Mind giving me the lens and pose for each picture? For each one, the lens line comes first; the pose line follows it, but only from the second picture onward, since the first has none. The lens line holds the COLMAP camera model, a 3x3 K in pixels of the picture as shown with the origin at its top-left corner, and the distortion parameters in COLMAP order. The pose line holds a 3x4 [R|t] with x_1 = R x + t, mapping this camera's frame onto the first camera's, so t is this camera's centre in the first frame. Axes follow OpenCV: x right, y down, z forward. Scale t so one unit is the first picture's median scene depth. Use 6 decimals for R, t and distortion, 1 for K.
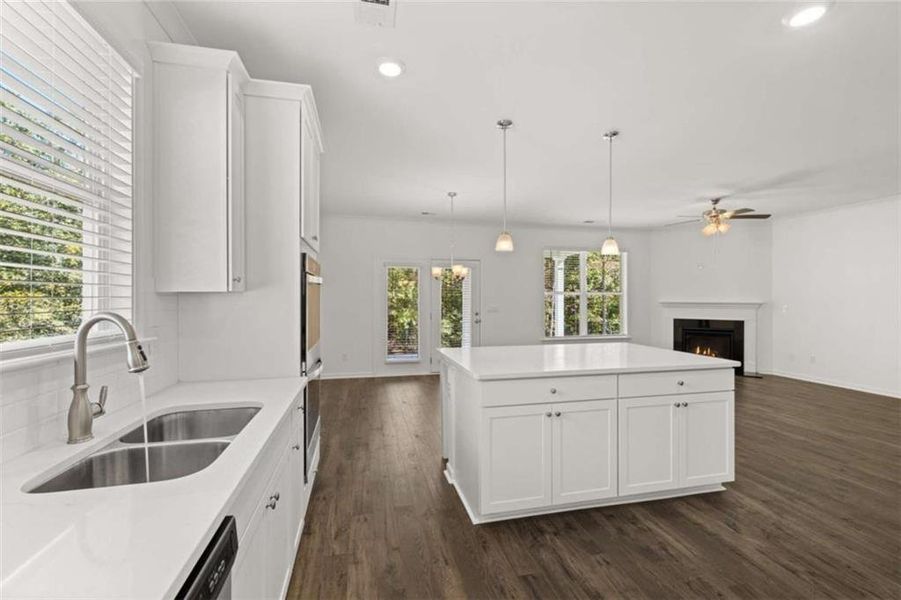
lens RADIAL K [[380.6, 0, 444.2], [0, 380.6, 301.4], [0, 0, 1]] dist [0.003204, 0.000108]
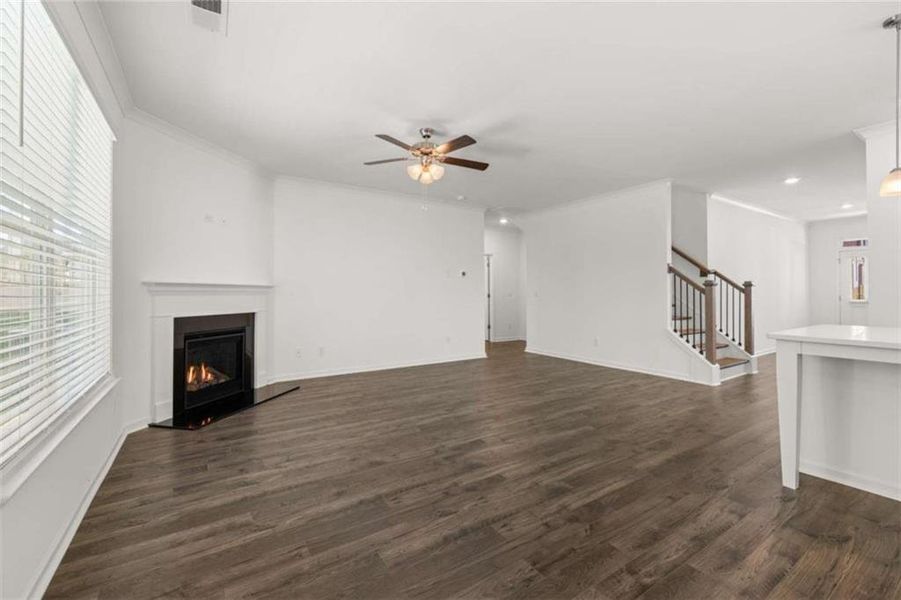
lens RADIAL K [[380.6, 0, 453.0], [0, 380.6, 288.7], [0, 0, 1]] dist [0.003204, 0.000108]
pose [[-0.362354, 0.011942, 0.931964, 0.042846], [0.010434, 0.999907, -0.008755, 0.018887], [-0.931982, 0.006552, -0.362445, 0.924355]]
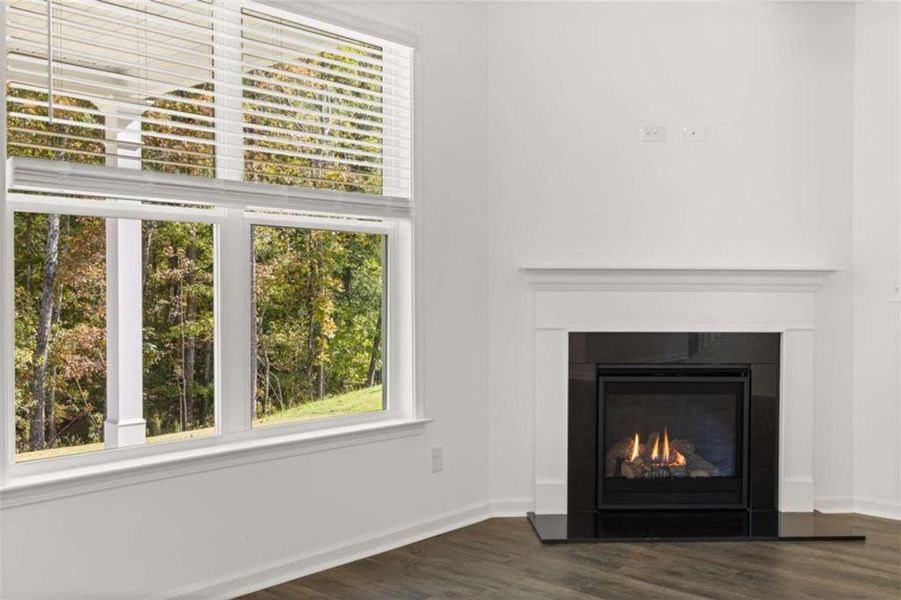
lens RADIAL K [[874.5, 0, 448.2], [0, 874.5, 300.7], [0, 0, 1]] dist [0.024775, 0.000000]
pose [[0.809093, -0.006633, 0.587644, 0.207915], [0.002525, 0.999966, 0.007811, 0.021280], [-0.587676, -0.004836, 0.809082, 0.623663]]
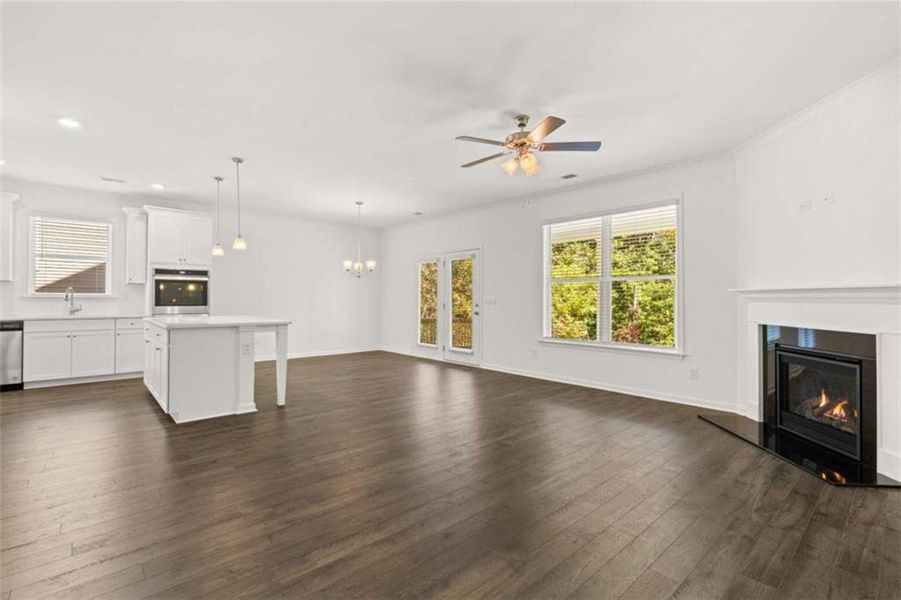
lens RADIAL K [[413.2, 0, 437.4], [0, 413.2, 295.3], [0, 0, 1]] dist [-0.004810, 0.000640]
pose [[0.476728, -0.005574, -0.879033, 0.943759], [-0.011389, 0.999857, -0.012517, 0.021889], [0.878977, 0.015979, 0.476596, 0.434766]]
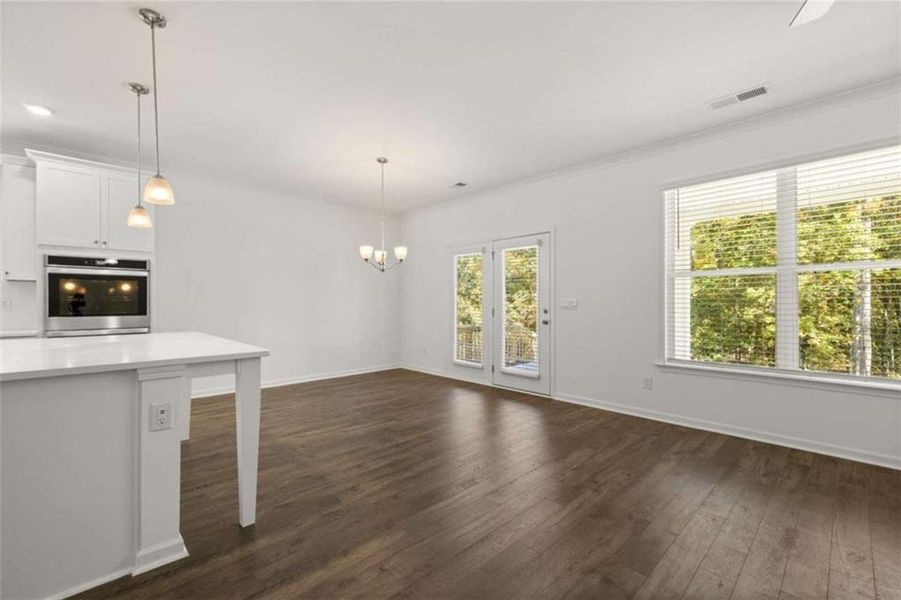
lens RADIAL K [[380.6, 0, 448.3], [0, 380.6, 301.2], [0, 0, 1]] dist [0.003204, 0.000108]
pose [[0.518220, -0.003867, -0.855239, 0.579954], [-0.005662, 0.999952, -0.007952, 0.021408], [0.855229, 0.008964, 0.518173, 0.510012]]
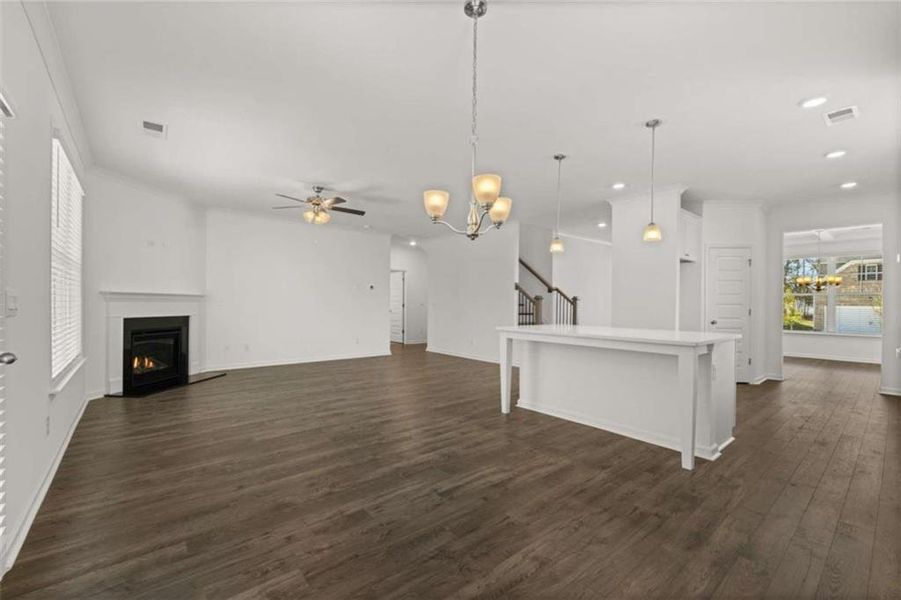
lens RADIAL K [[380.6, 0, 450.7], [0, 380.6, 303.4], [0, 0, 1]] dist [0.003204, 0.000108]
pose [[-0.461887, -0.004081, 0.886929, -0.236384], [-0.001608, 0.999992, 0.003764, 0.018969], [-0.886937, 0.000312, -0.461890, 0.880807]]
